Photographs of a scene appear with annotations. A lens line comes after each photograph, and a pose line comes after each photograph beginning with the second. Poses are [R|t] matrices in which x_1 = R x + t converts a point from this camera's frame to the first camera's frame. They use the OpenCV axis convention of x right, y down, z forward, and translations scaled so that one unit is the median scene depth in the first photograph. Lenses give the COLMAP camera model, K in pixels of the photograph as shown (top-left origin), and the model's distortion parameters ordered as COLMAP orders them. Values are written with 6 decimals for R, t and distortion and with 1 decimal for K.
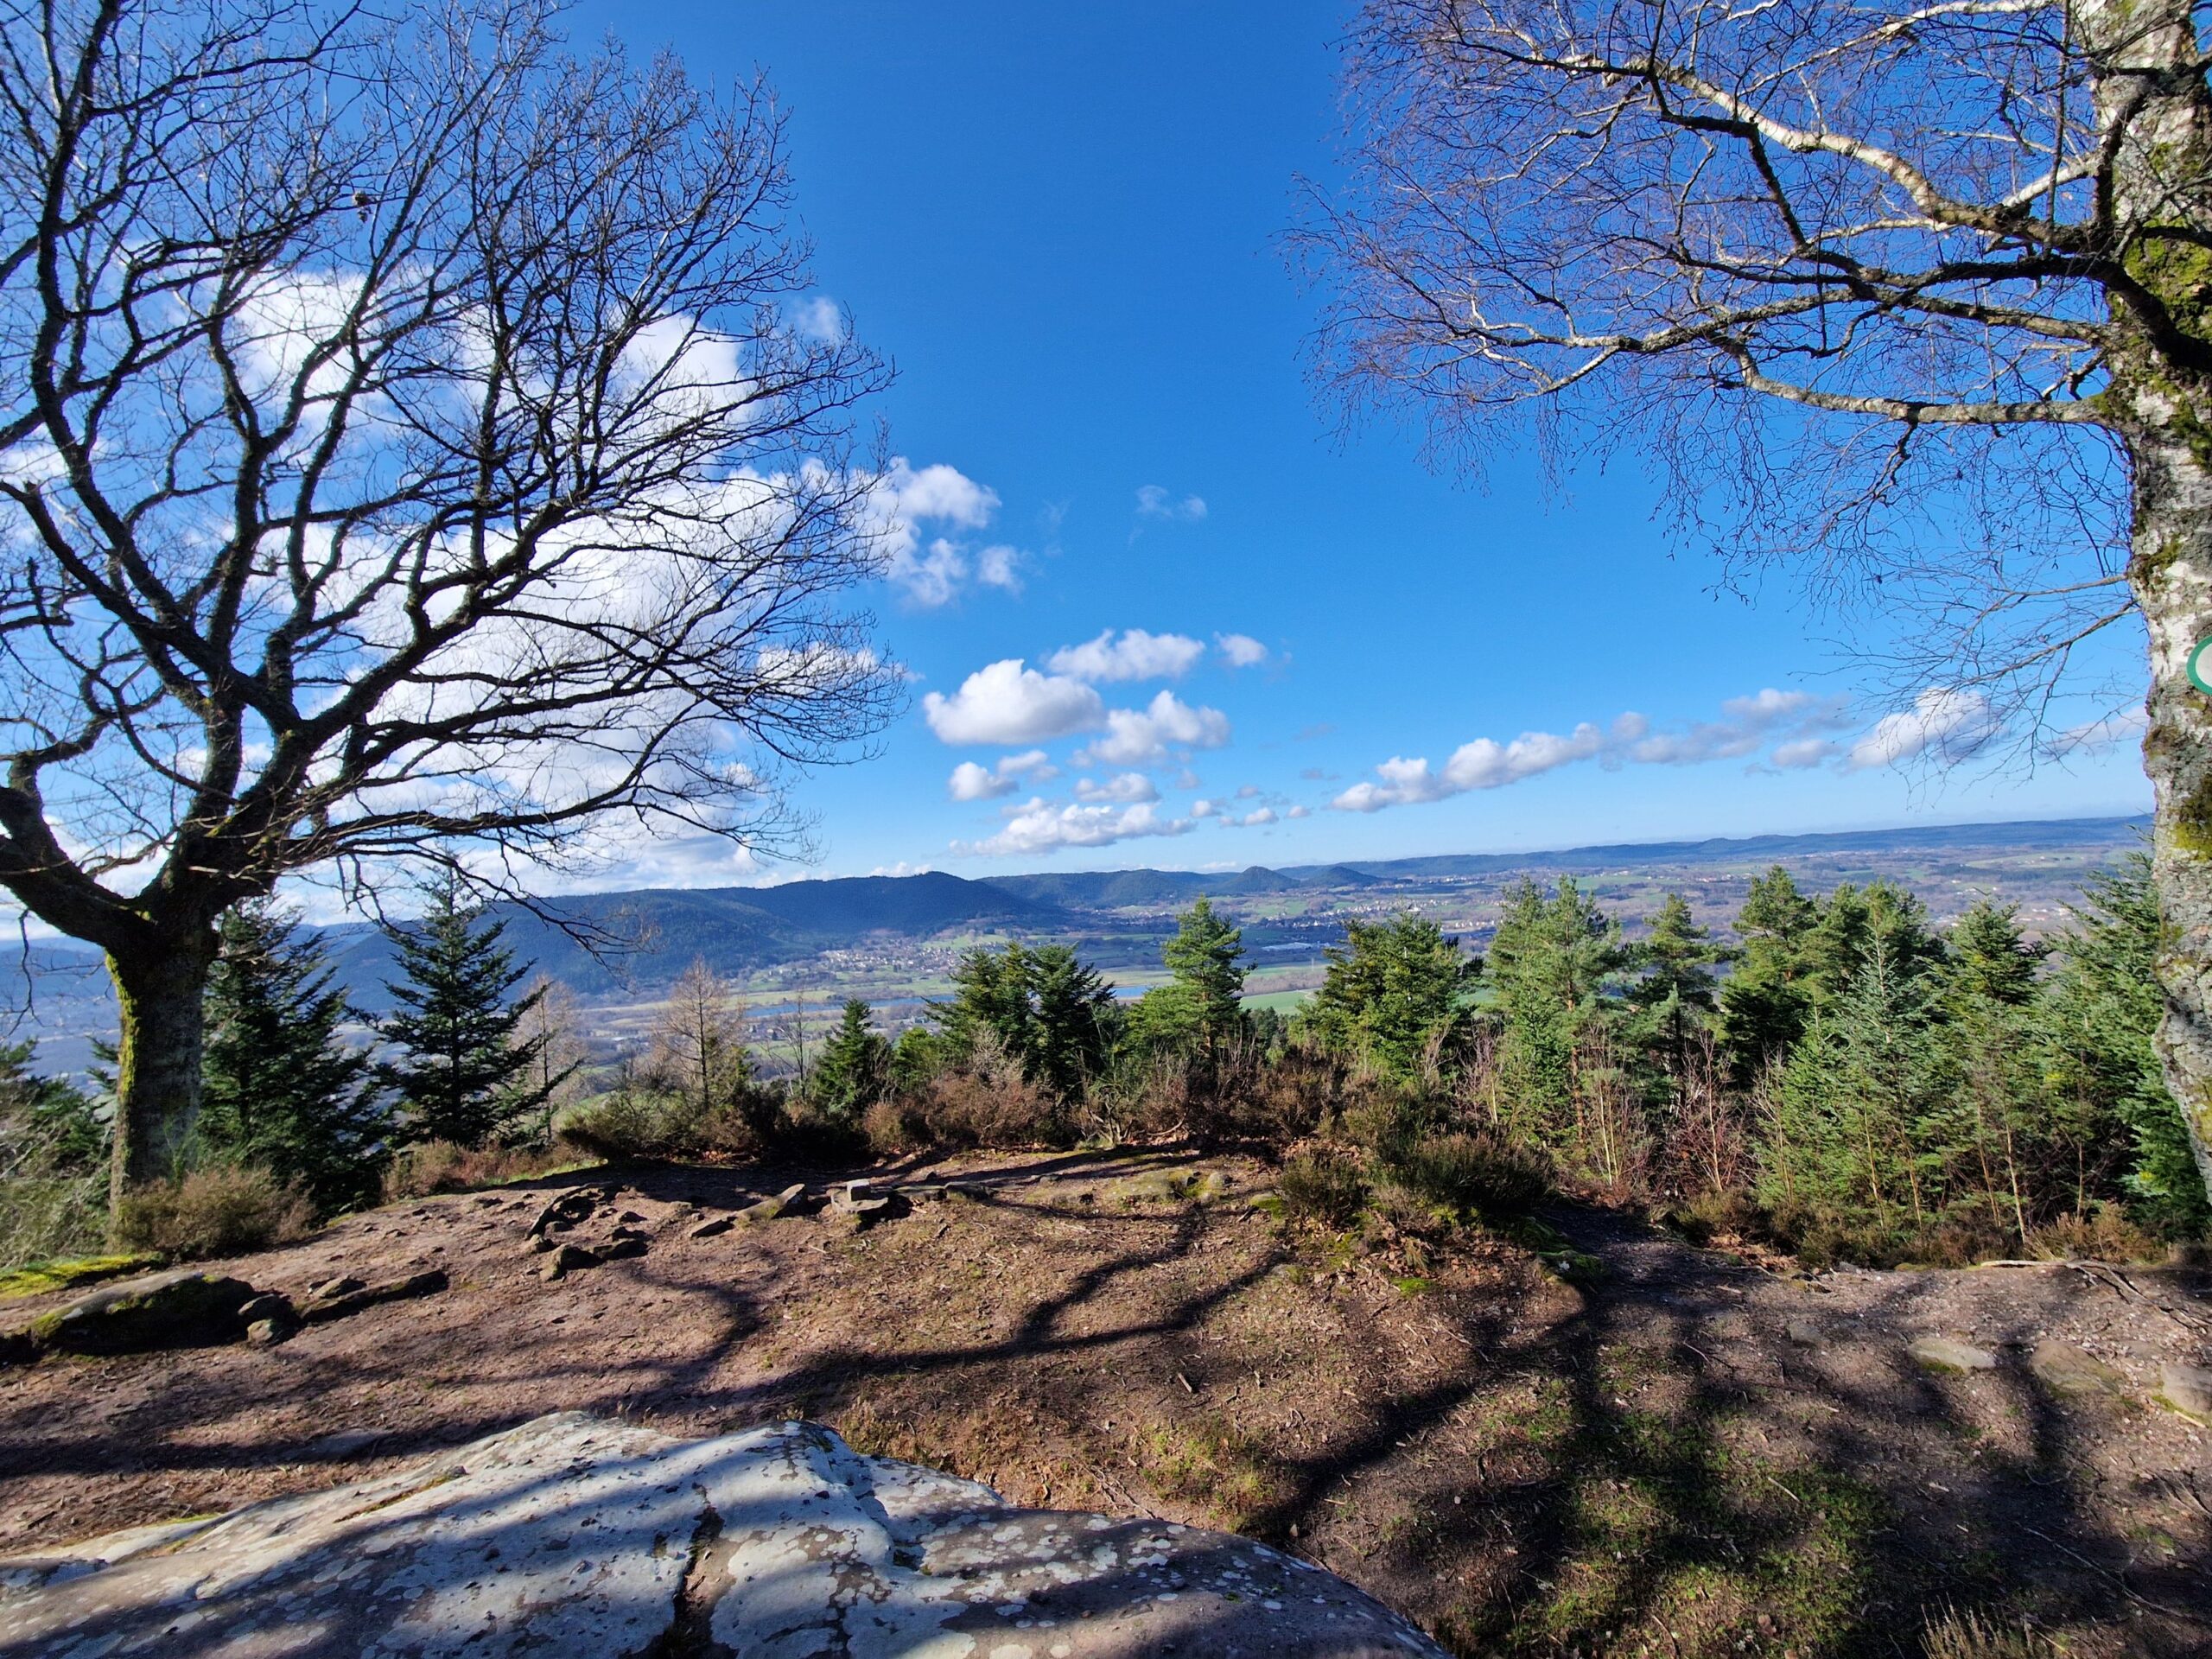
lens RADIAL K [[906.0, 0, 1106.0], [0, 906.0, 829.5], [0, 0, 1]] dist [-0.000237, -0.001083]
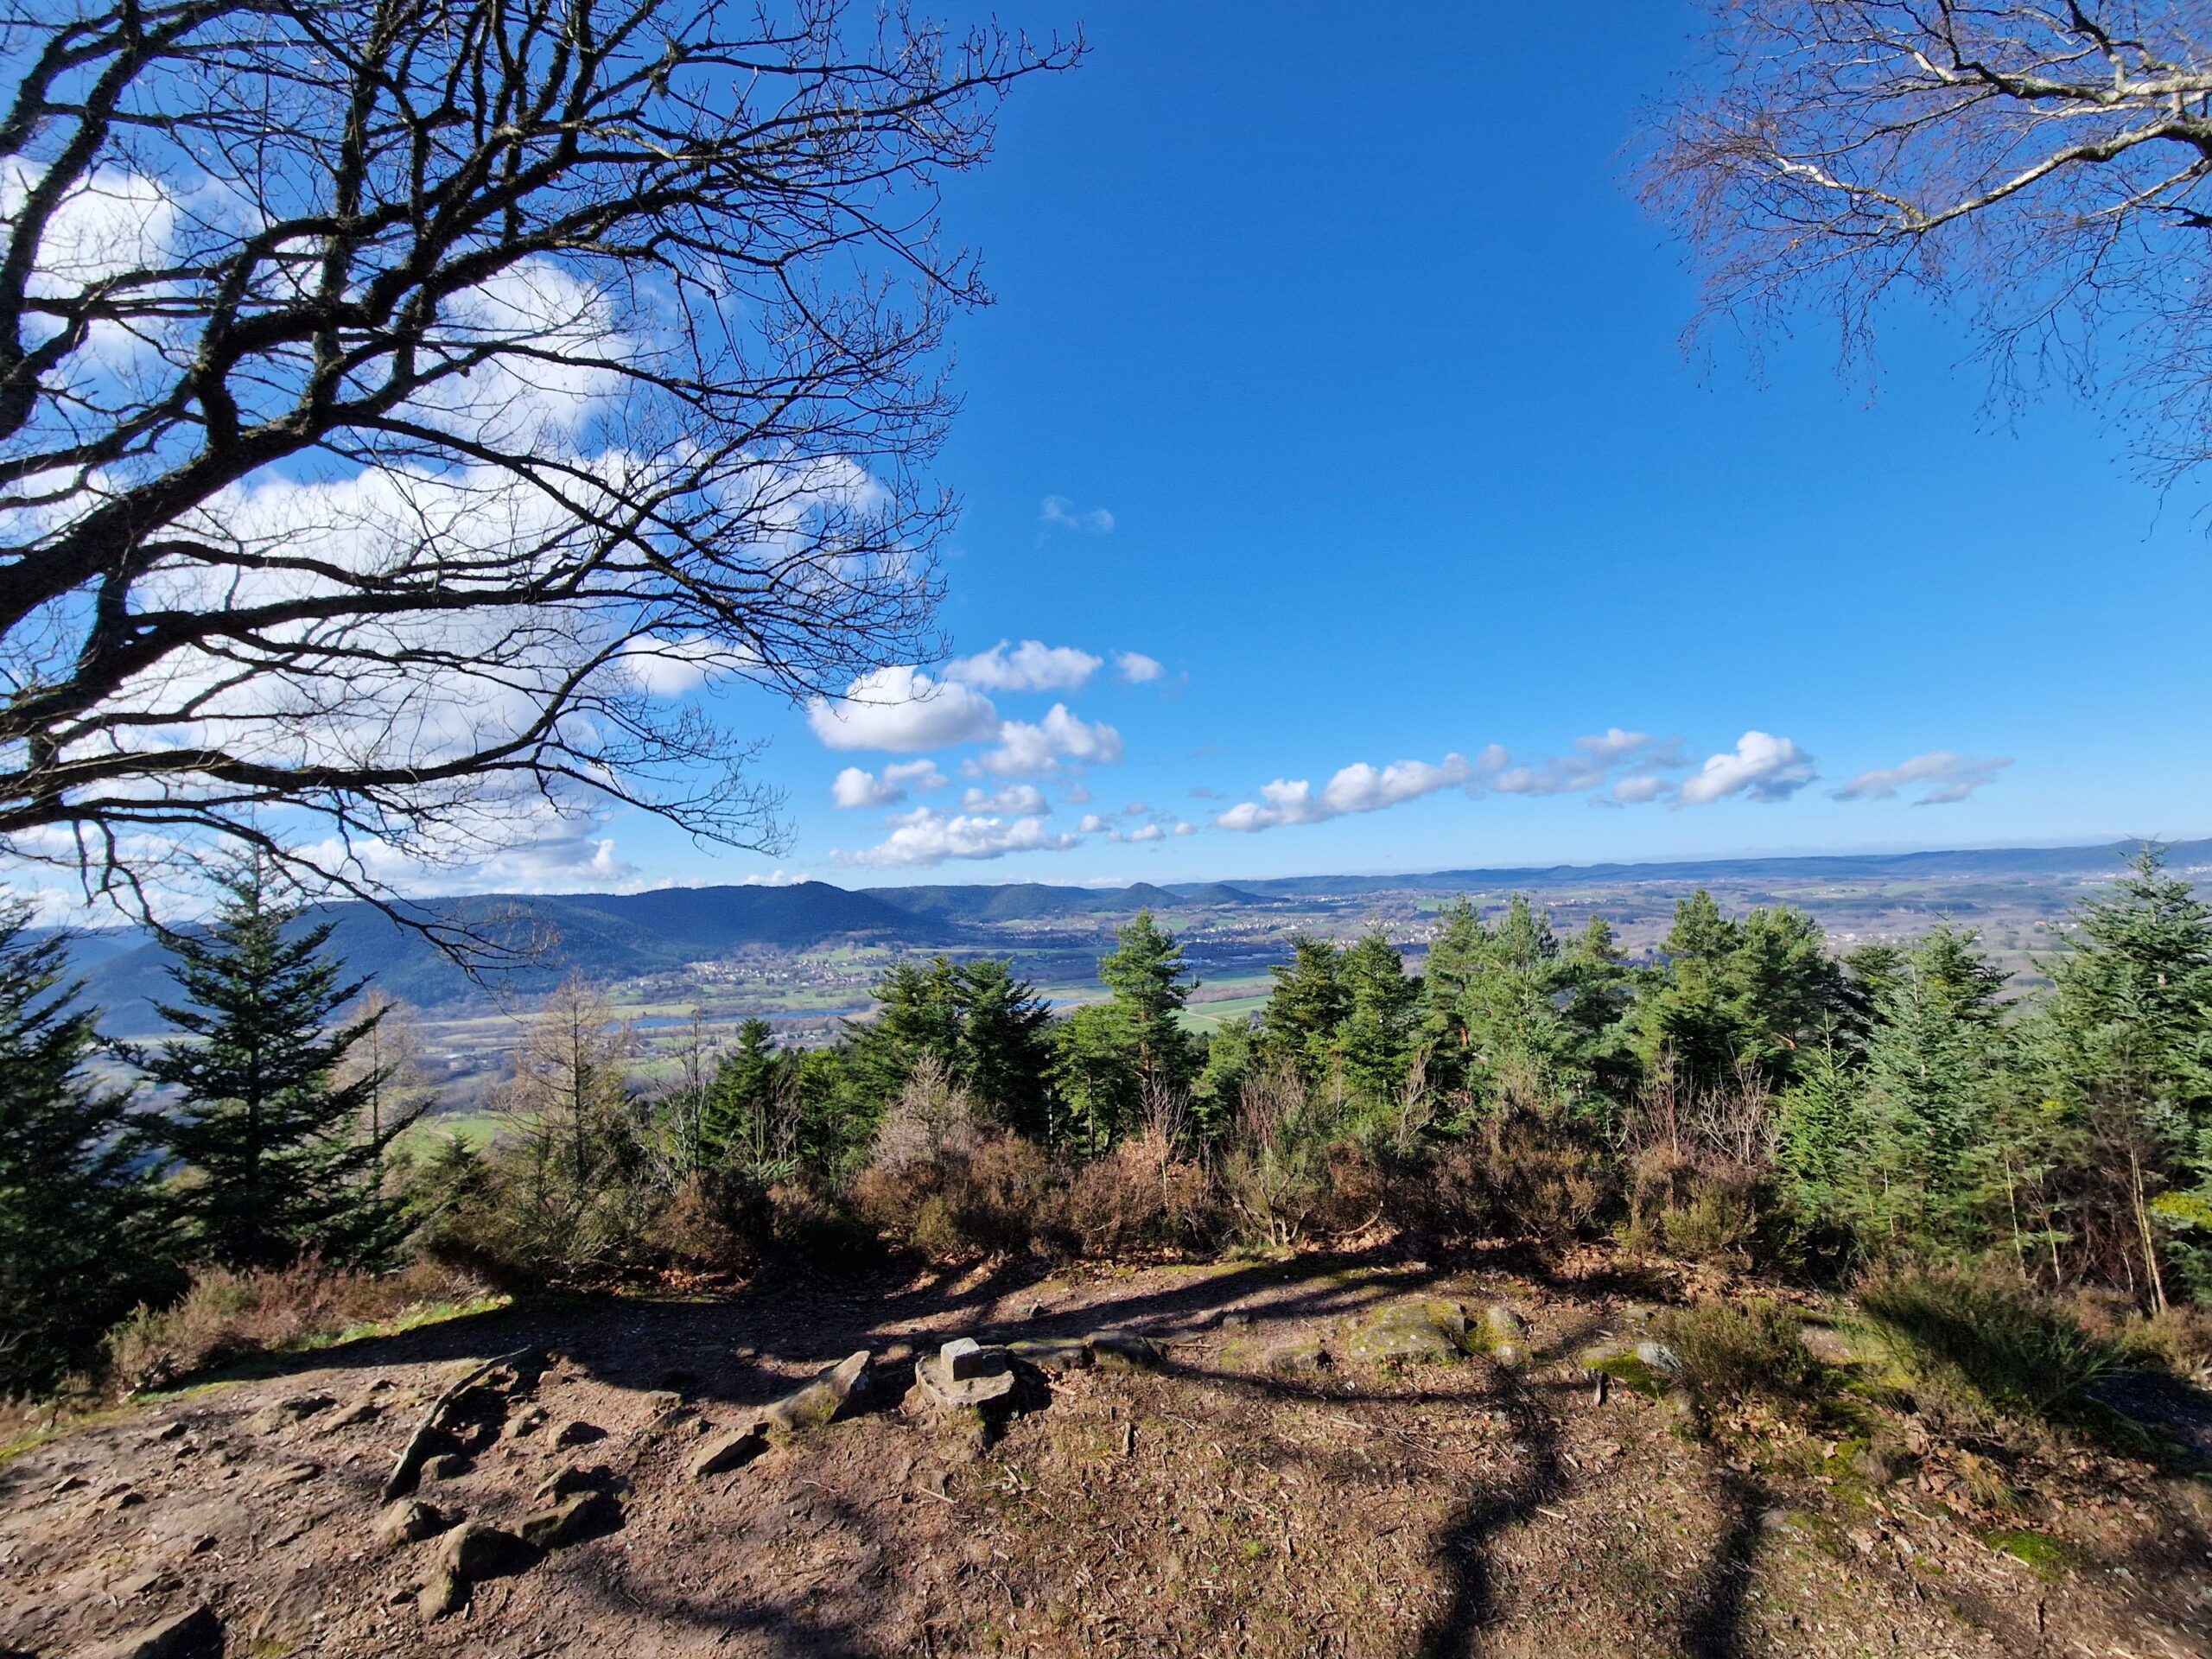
lens RADIAL K [[906.0, 0, 1106.0], [0, 906.0, 829.5], [0, 0, 1]] dist [-0.000237, -0.001083]
pose [[0.991687, 0.027993, 0.125590, -0.107401], [-0.026003, 0.999509, -0.017459, 0.016885], [-0.126017, 0.014048, 0.991929, 0.148296]]
